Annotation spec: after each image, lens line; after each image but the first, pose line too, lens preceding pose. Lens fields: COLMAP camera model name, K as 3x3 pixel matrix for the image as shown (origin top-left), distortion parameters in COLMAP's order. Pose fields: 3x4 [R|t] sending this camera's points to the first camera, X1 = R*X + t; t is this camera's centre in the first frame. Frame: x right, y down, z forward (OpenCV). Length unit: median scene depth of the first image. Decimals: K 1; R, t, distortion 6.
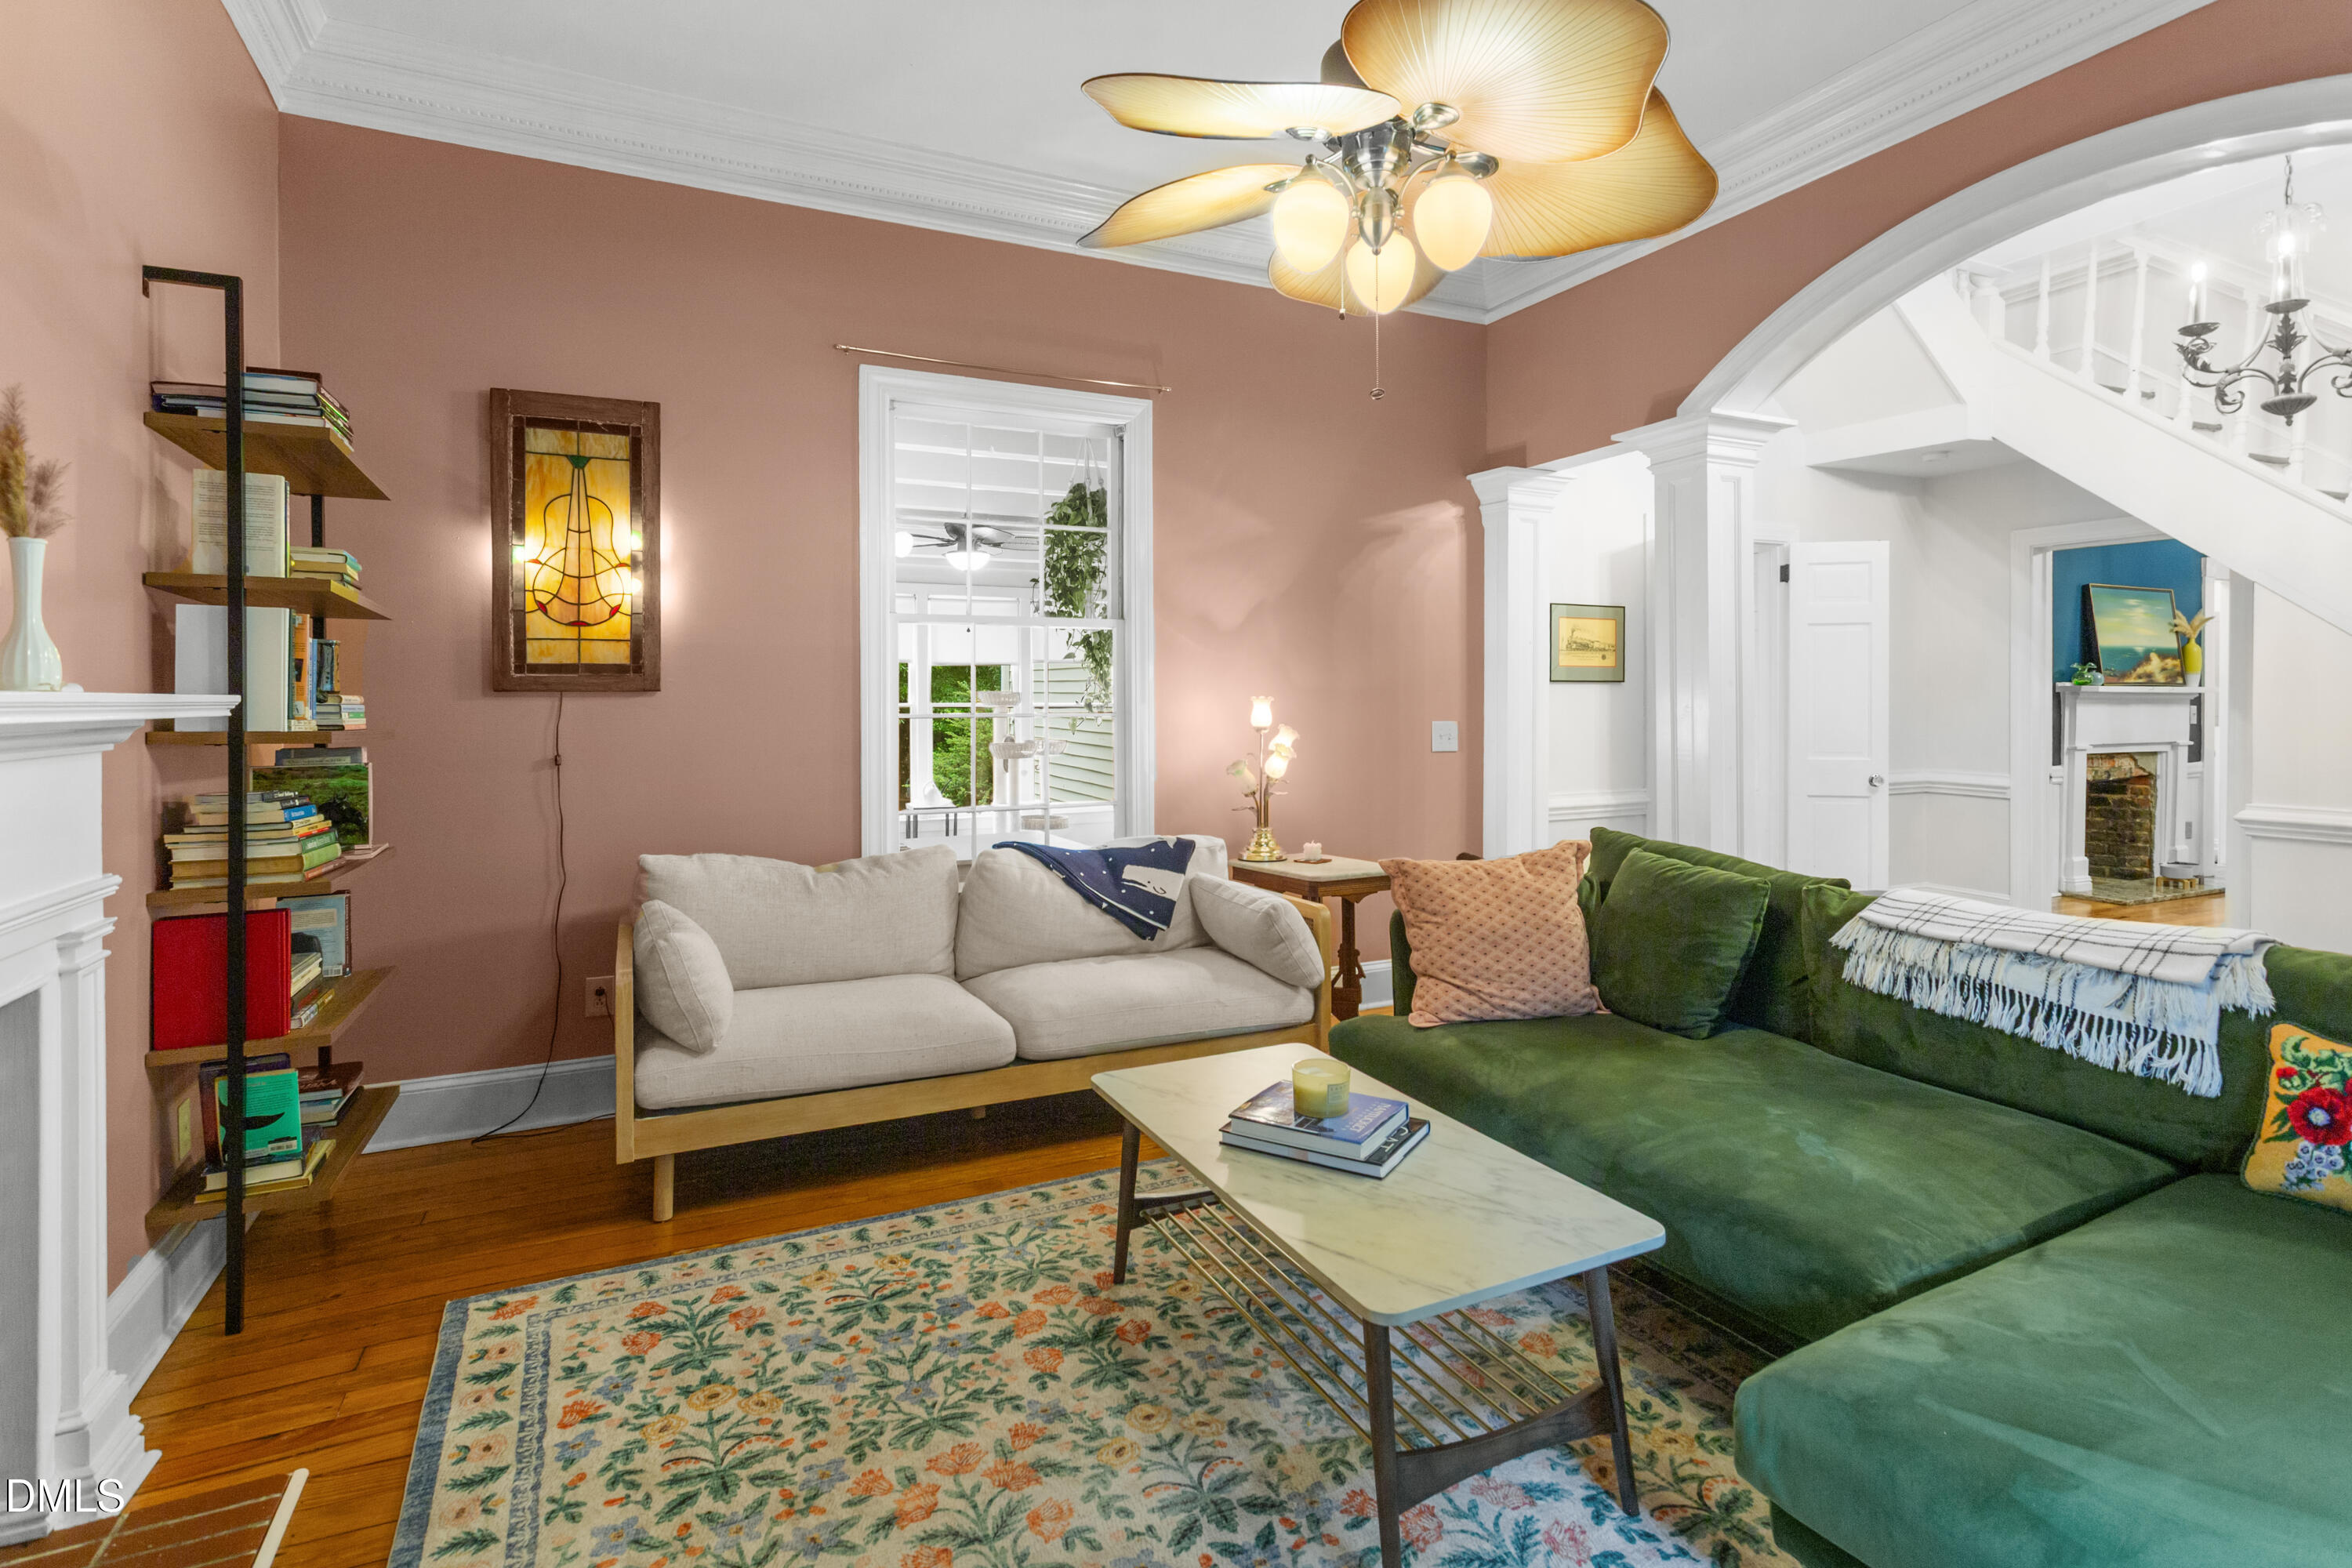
lens RADIAL K [[1185.1, 0, 1206.3], [0, 1185.1, 710.8], [0, 0, 1]] dist [0.001054, 0.002639]
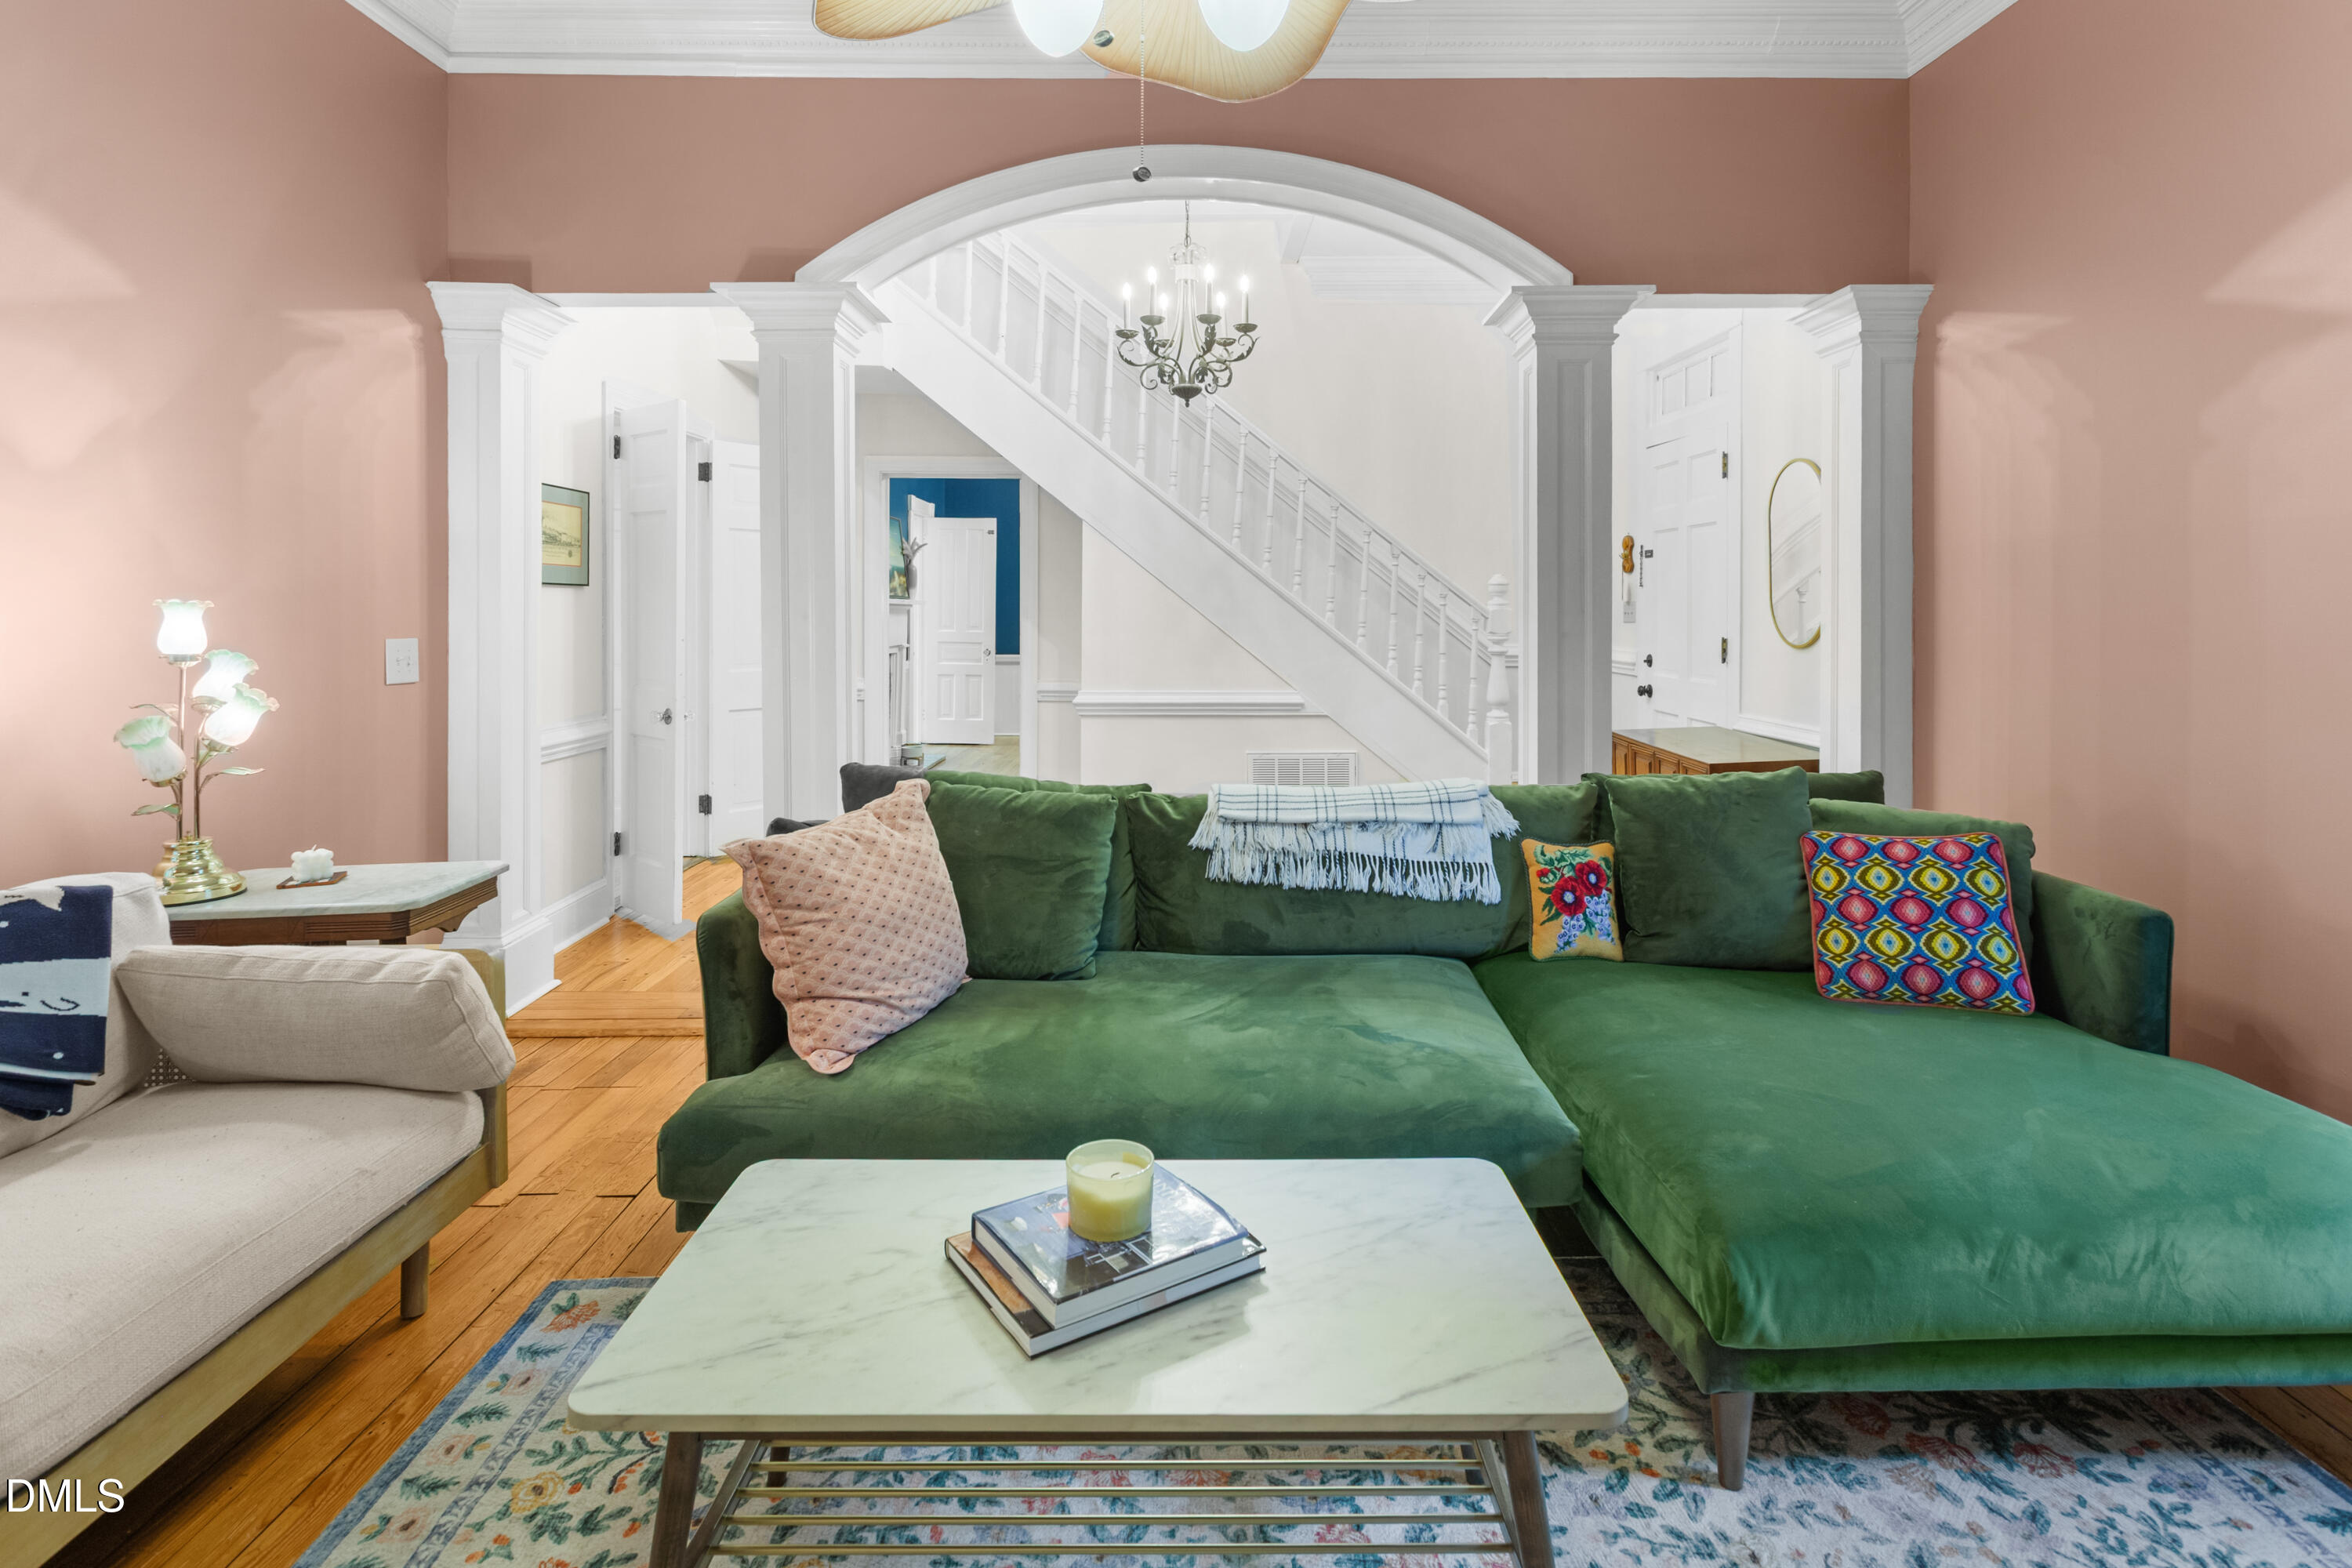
lens RADIAL K [[1185.1, 0, 1225.8], [0, 1185.1, 622.0], [0, 0, 1]] dist [0.001054, 0.002639]
pose [[0.426733, -0.006133, 0.904357, -0.396013], [0.004790, 0.999978, 0.004521, -0.002972], [-0.904365, 0.002403, 0.426753, 0.544402]]
